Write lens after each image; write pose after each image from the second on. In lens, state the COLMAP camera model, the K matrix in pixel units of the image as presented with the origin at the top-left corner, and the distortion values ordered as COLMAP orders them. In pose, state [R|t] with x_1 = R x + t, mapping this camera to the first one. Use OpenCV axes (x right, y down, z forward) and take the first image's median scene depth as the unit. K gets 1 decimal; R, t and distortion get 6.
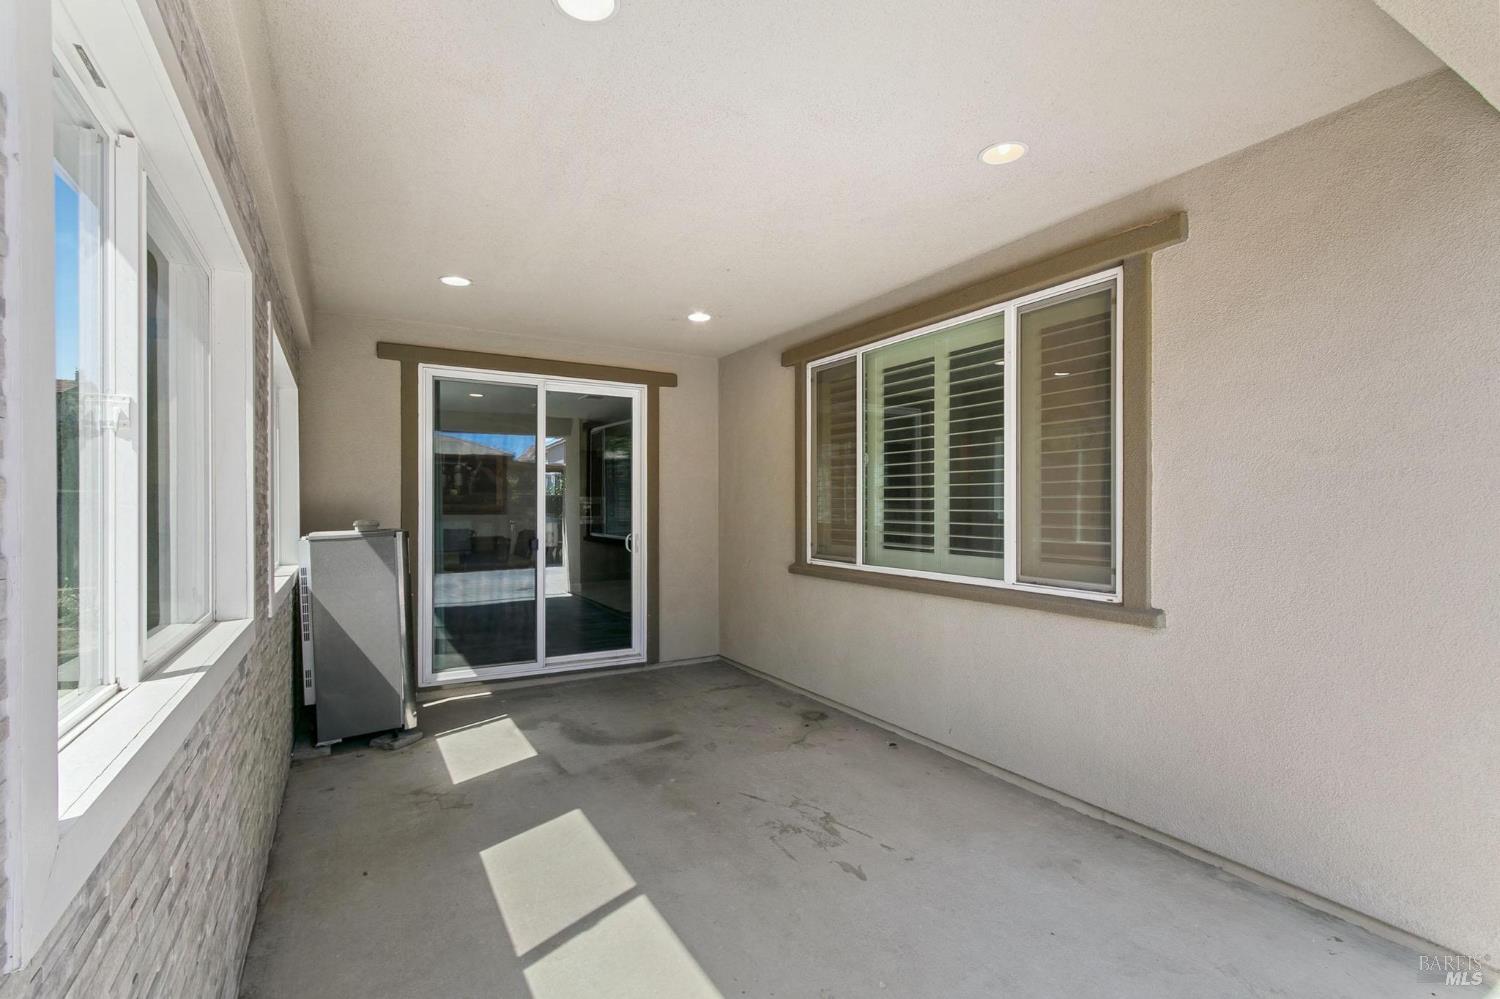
lens RADIAL K [[690.3, 0, 739.7], [0, 690.3, 504.8], [0, 0, 1]] dist [0.002427, -0.000111]
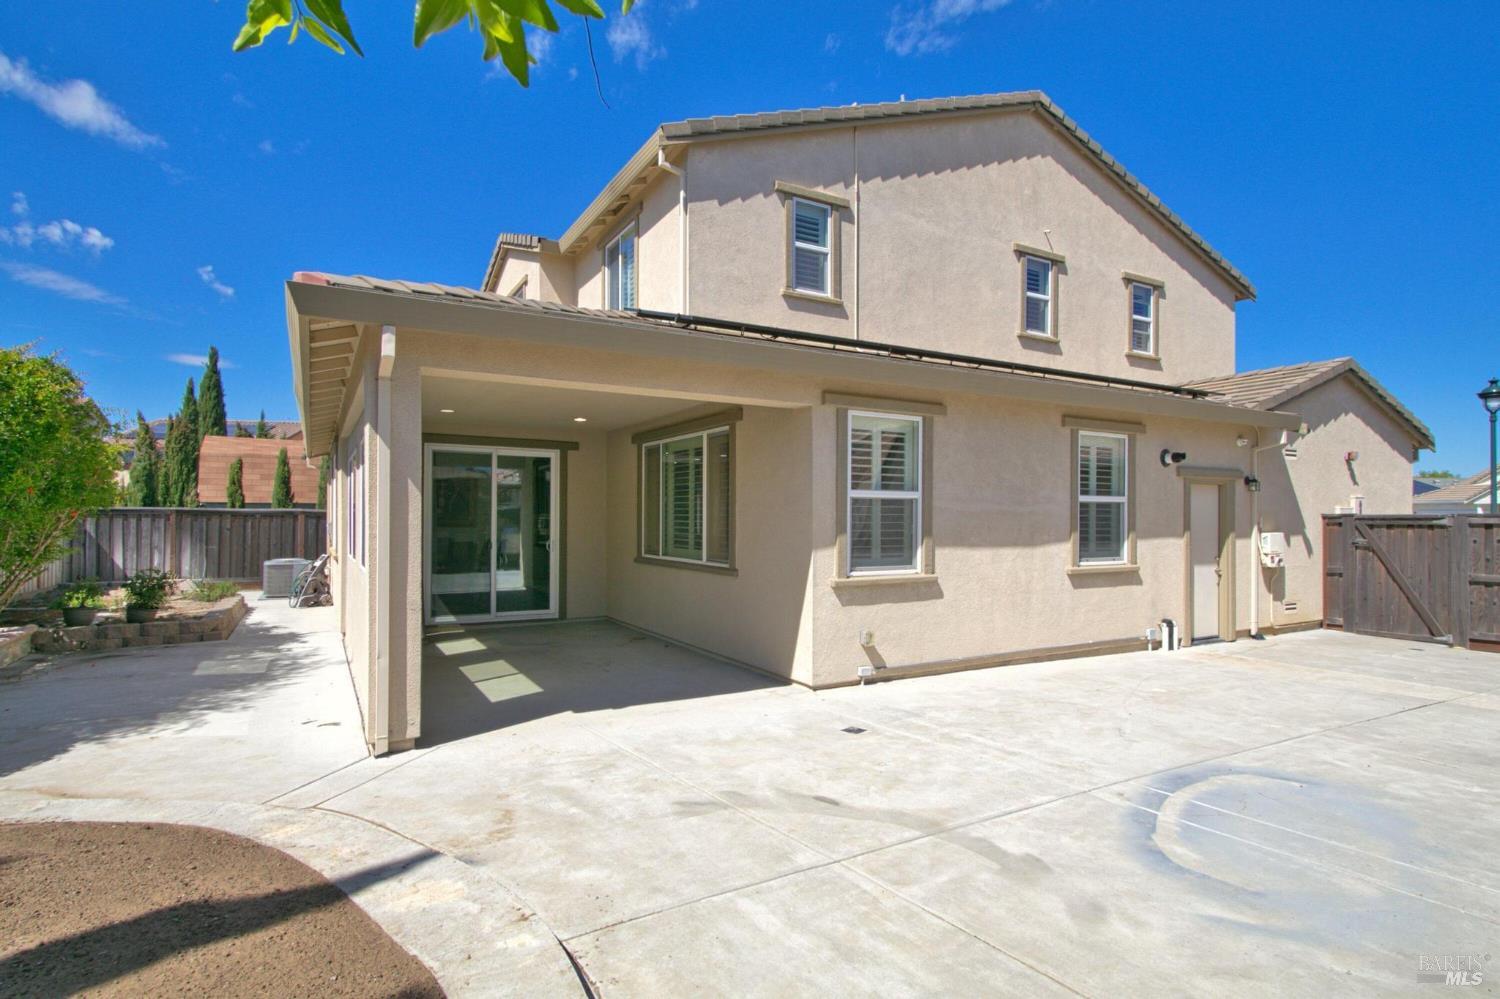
lens RADIAL K [[776.0, 0, 744.8], [0, 776.0, 519.2], [0, 0, 1]] dist [0.002247, 0.000702]
pose [[0.999985, 0.003387, -0.004299, 0.345430], [-0.003367, 0.999984, 0.004538, -0.020099], [0.004315, -0.004524, 0.999980, -0.927339]]
